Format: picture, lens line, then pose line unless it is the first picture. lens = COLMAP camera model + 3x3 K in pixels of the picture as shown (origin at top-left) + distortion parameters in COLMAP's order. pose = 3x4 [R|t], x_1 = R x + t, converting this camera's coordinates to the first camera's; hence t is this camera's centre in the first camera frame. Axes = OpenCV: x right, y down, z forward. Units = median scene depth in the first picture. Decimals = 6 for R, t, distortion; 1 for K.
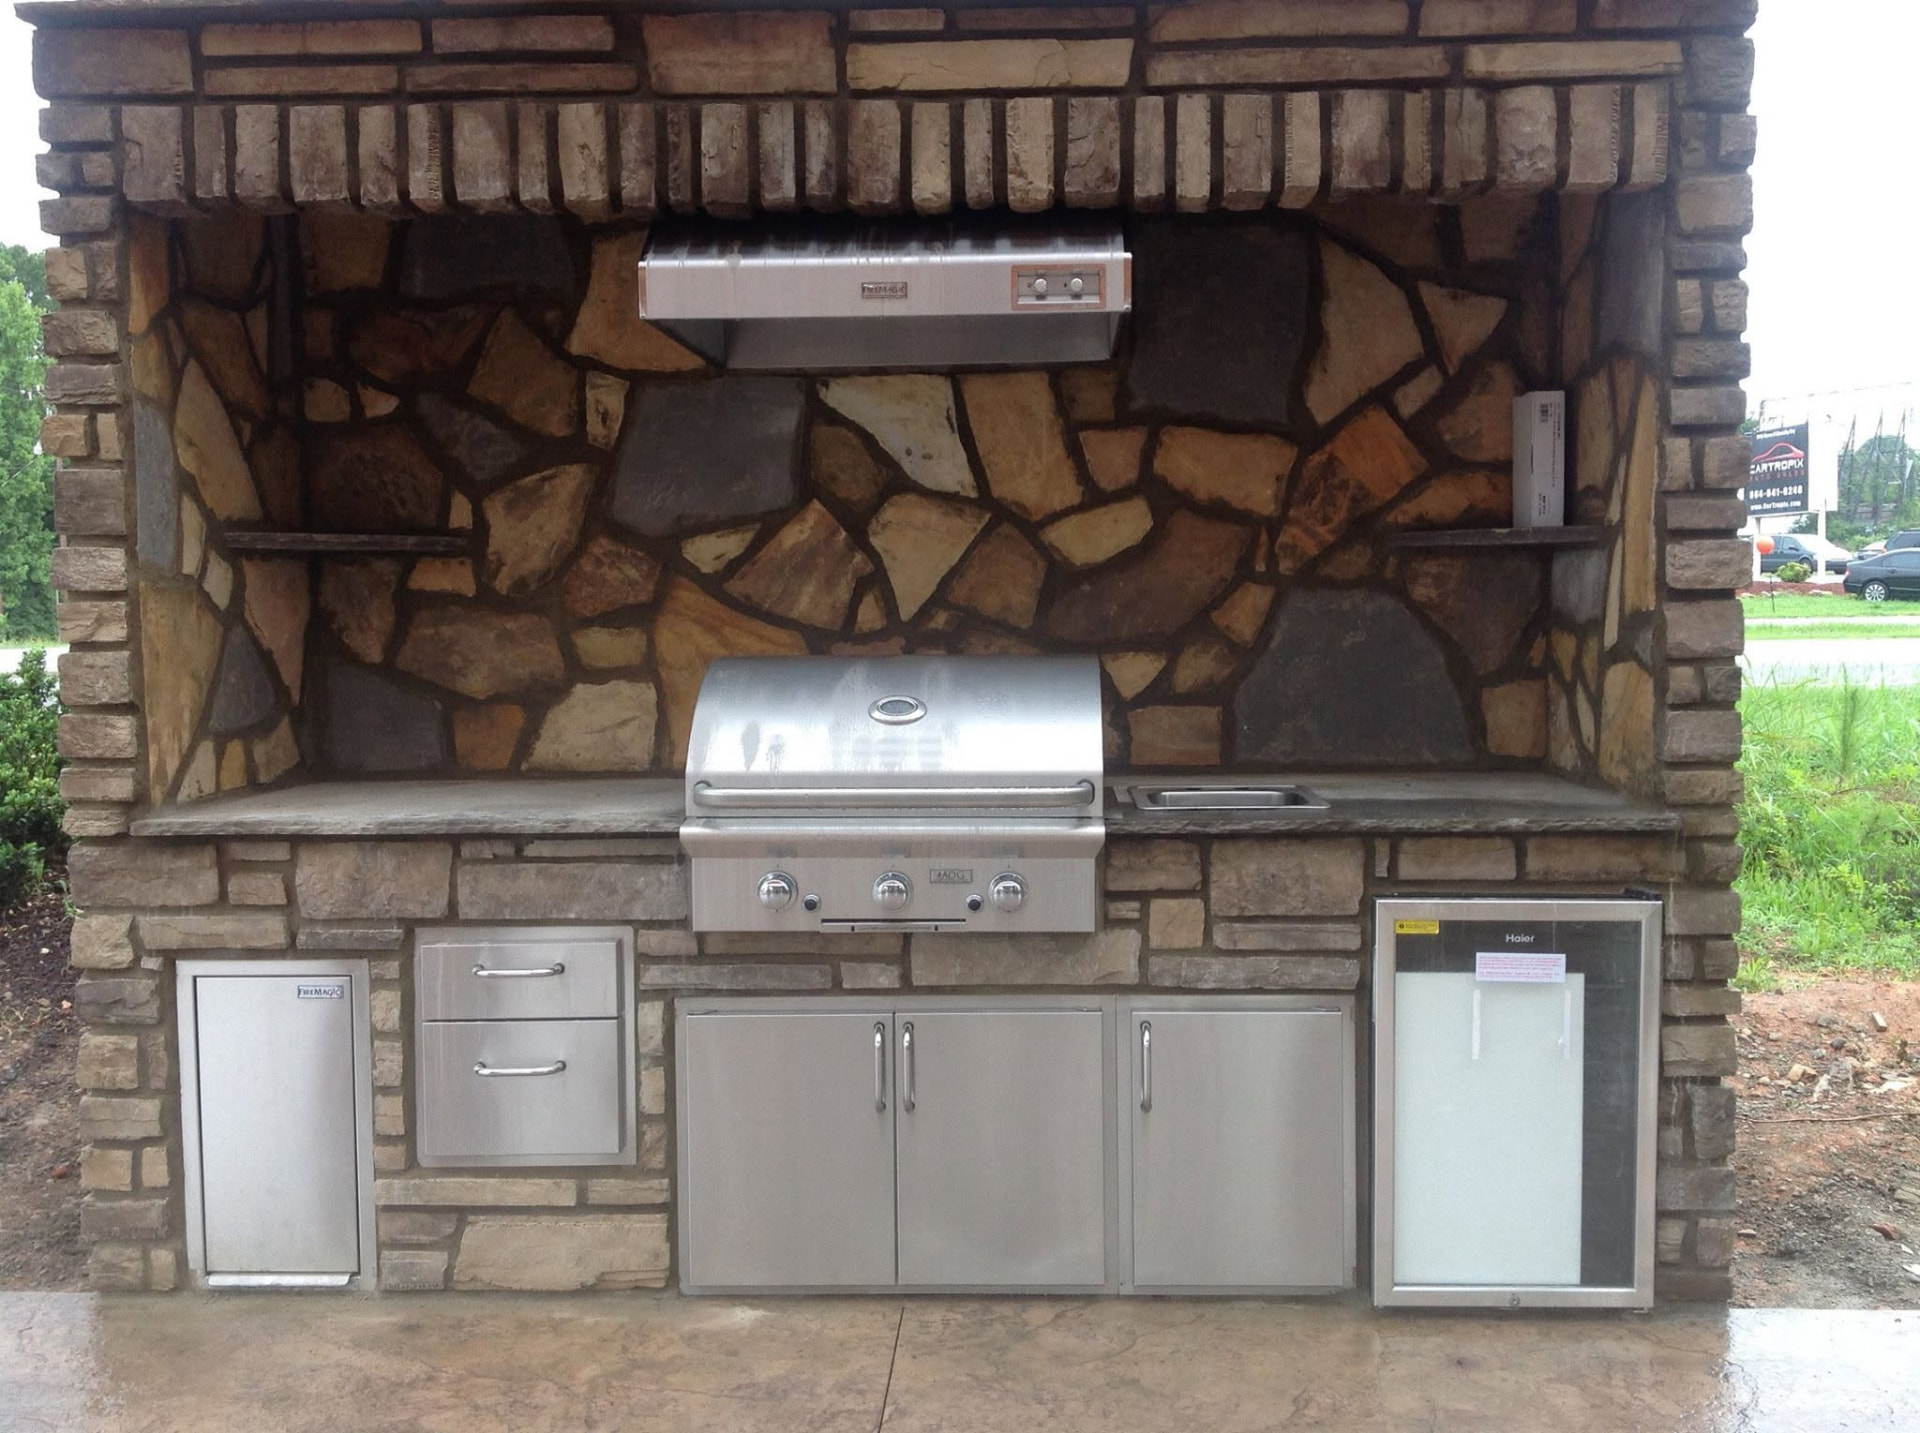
lens RADIAL K [[1818.6, 0, 960.0], [0, 1818.6, 716.5], [0, 0, 1]] dist [0.014377, 0.008859]
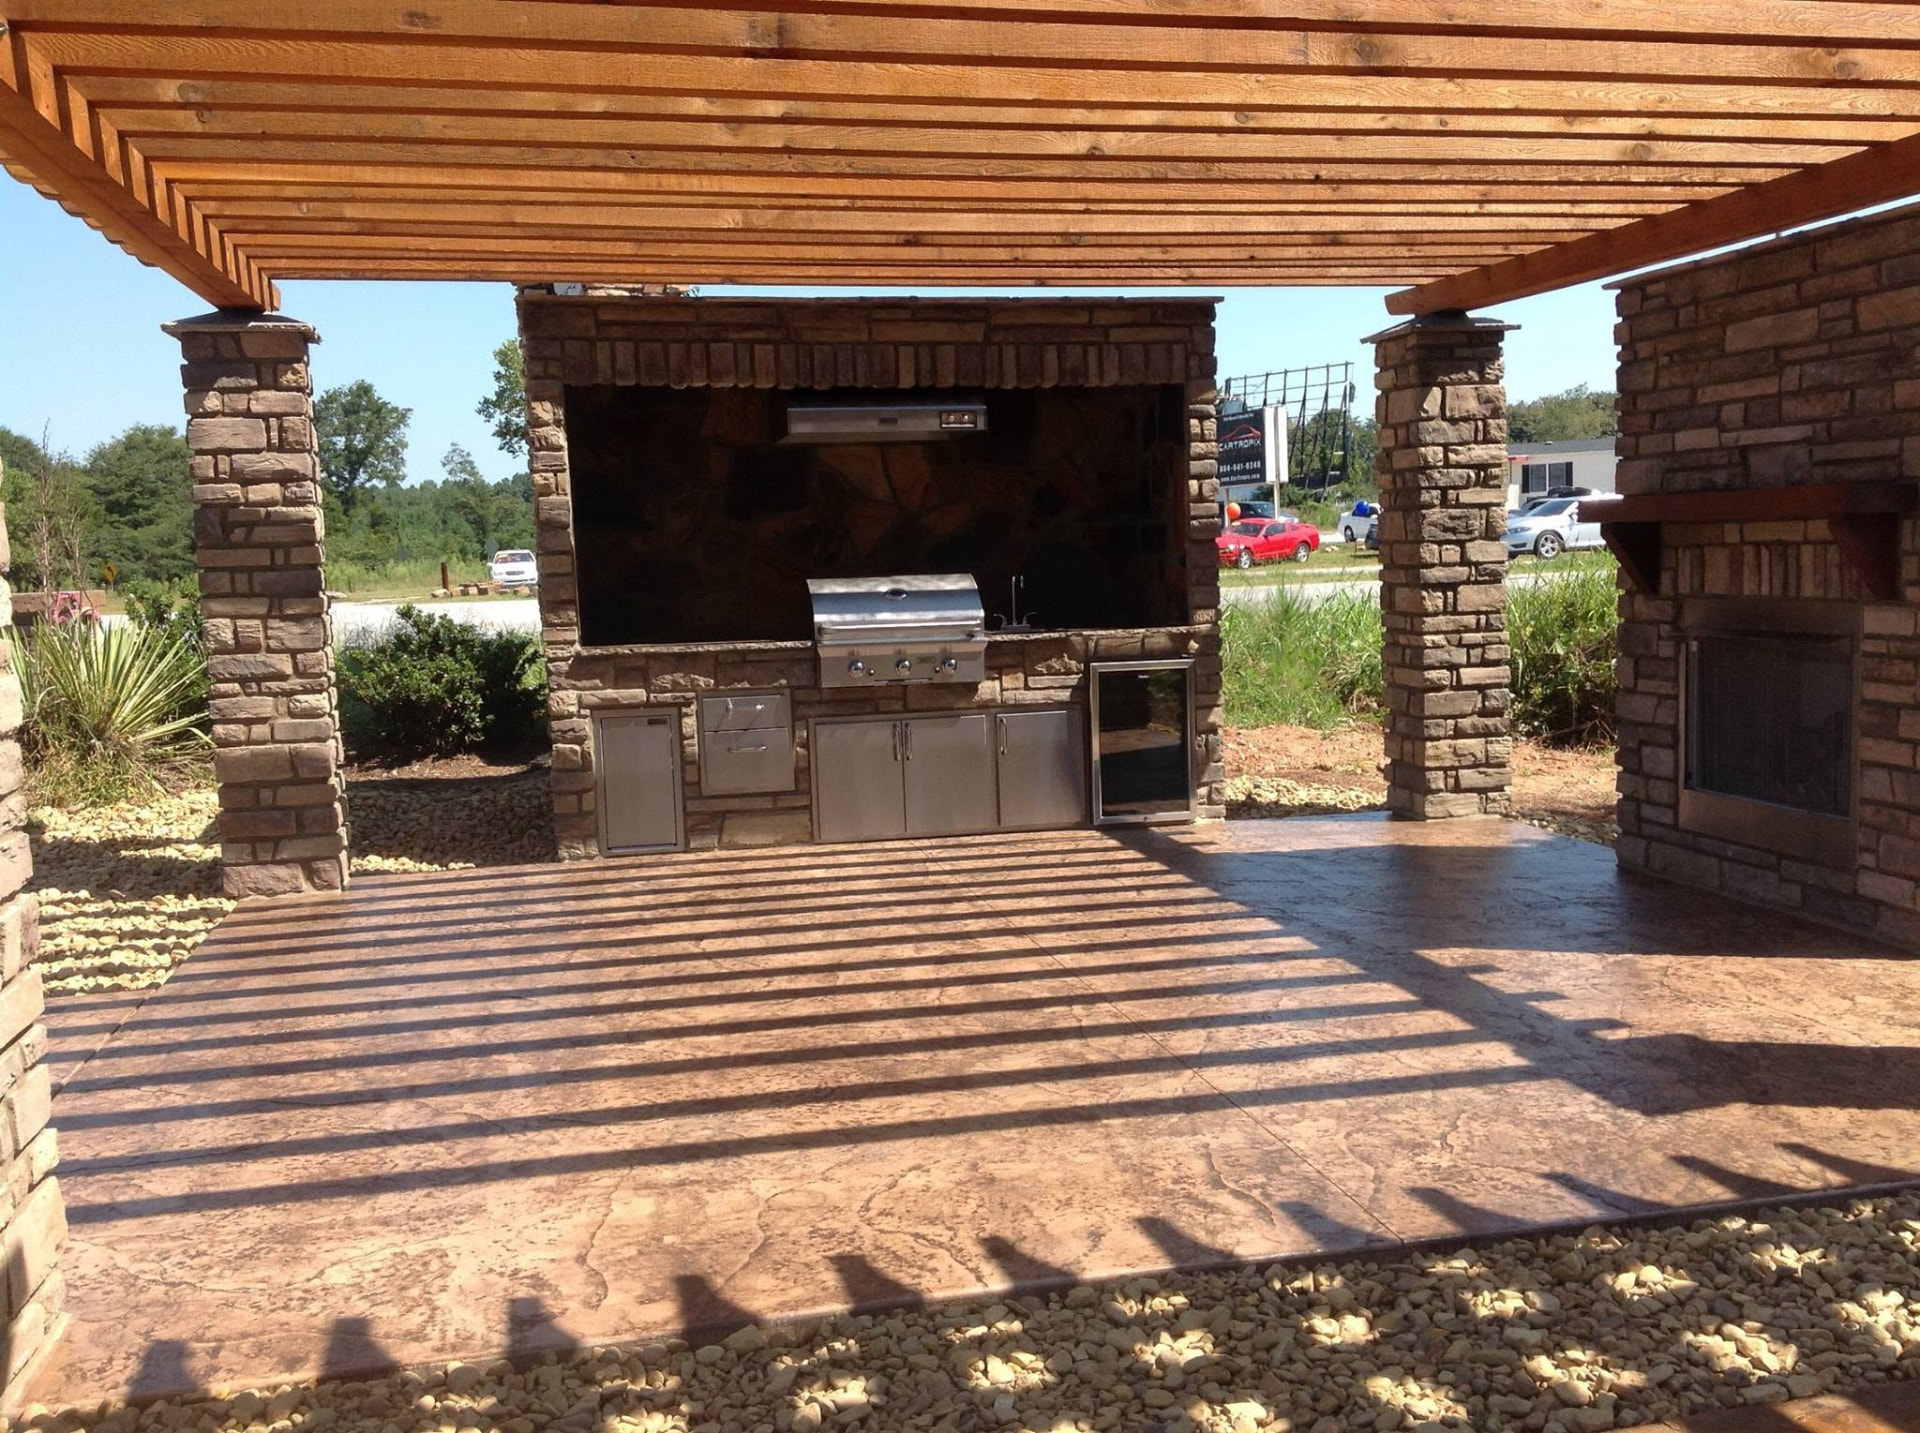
lens RADIAL K [[1818.6, 0, 960.0], [0, 1818.6, 716.5], [0, 0, 1]] dist [0.014377, 0.008859]
pose [[0.965045, -0.038224, 0.259284, -0.580109], [0.033668, 0.999191, 0.021989, 0.105365], [-0.259914, -0.012491, 0.965551, -1.346934]]
